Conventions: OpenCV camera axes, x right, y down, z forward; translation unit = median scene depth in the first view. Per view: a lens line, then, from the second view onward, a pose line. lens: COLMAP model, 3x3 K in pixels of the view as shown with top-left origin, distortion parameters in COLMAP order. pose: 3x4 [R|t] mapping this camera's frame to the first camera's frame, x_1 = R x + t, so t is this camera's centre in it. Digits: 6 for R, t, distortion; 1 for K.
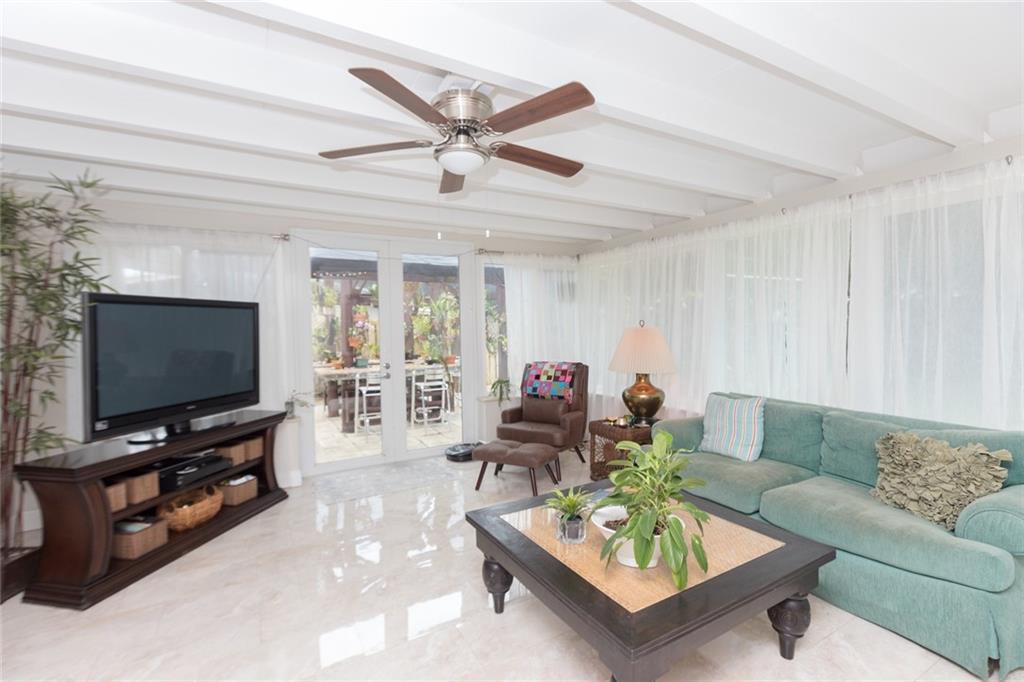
lens RADIAL K [[458.1, 0, 506.4], [0, 458.1, 336.8], [0, 0, 1]] dist [0.000471, 0.000121]
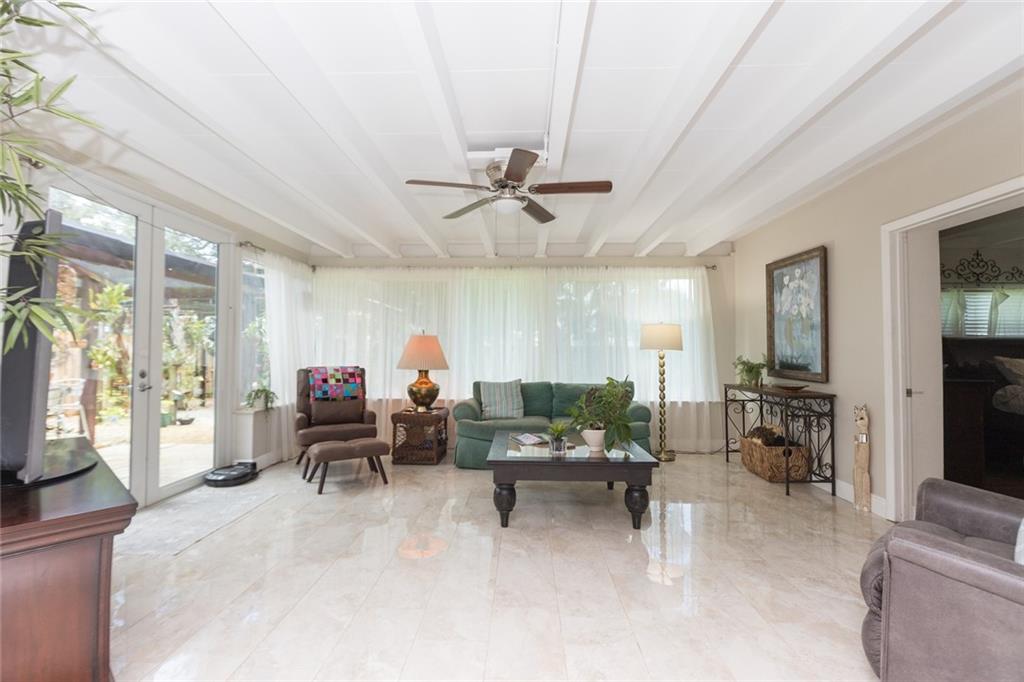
lens RADIAL K [[456.7, 0, 506.8], [0, 456.7, 341.2], [0, 0, 1]] dist [-0.001841, -0.000371]
pose [[0.524200, 0.036810, 0.850800, -0.603275], [0.004302, 0.998938, -0.045871, 0.049447], [-0.851585, 0.027706, 0.523485, 0.124532]]
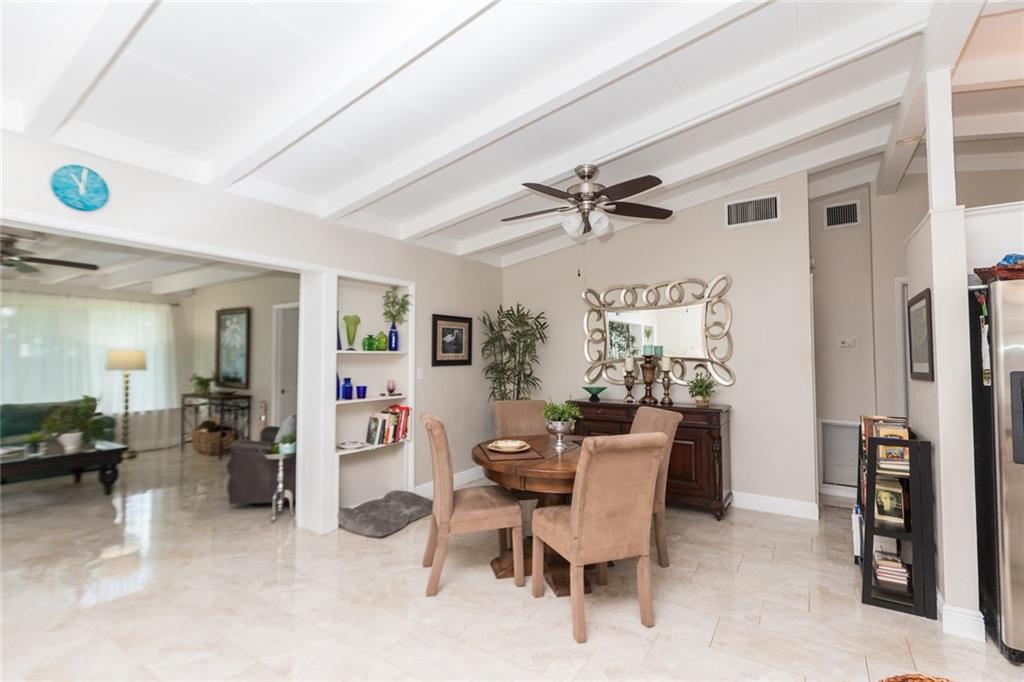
lens RADIAL K [[463.5, 0, 508.0], [0, 463.5, 341.0], [0, 0, 1]] dist [-0.000913, 0.000296]
pose [[-0.463254, 0.050330, 0.884795, -1.254701], [0.026358, 0.998727, -0.043010, 0.023524], [-0.885833, 0.003397, -0.463991, 0.011418]]
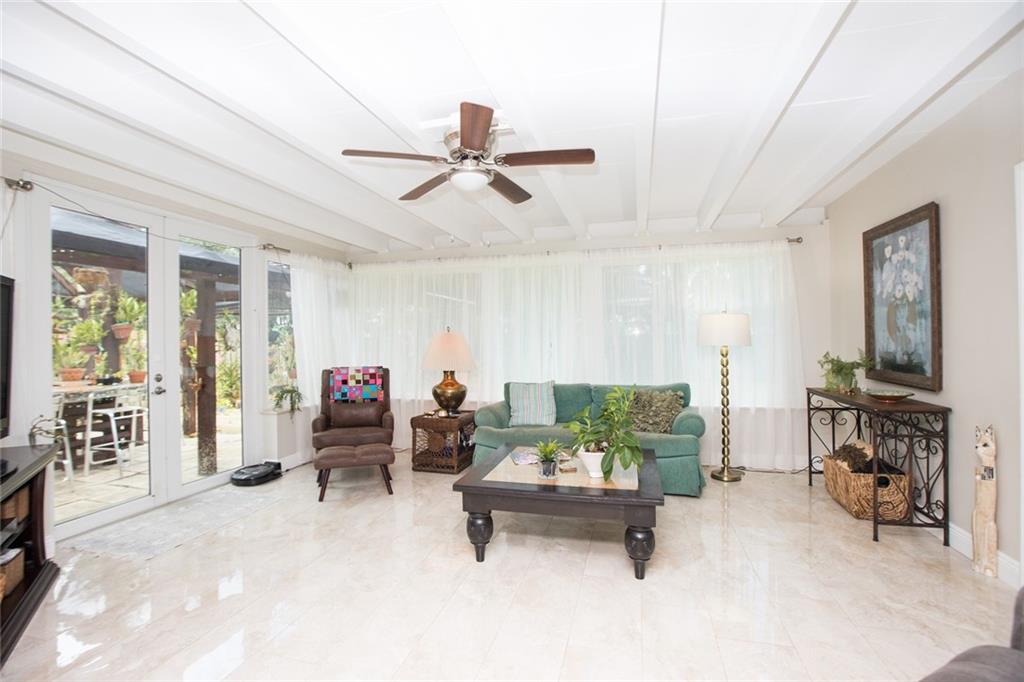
lens RADIAL K [[469.1, 0, 505.1], [0, 469.1, 340.2], [0, 0, 1]] dist [-0.044118, 0.013058]
pose [[0.705286, 0.008990, 0.708866, -0.414047], [0.013598, 0.999564, -0.026205, 0.029283], [-0.708792, 0.028121, 0.704856, 0.042507]]
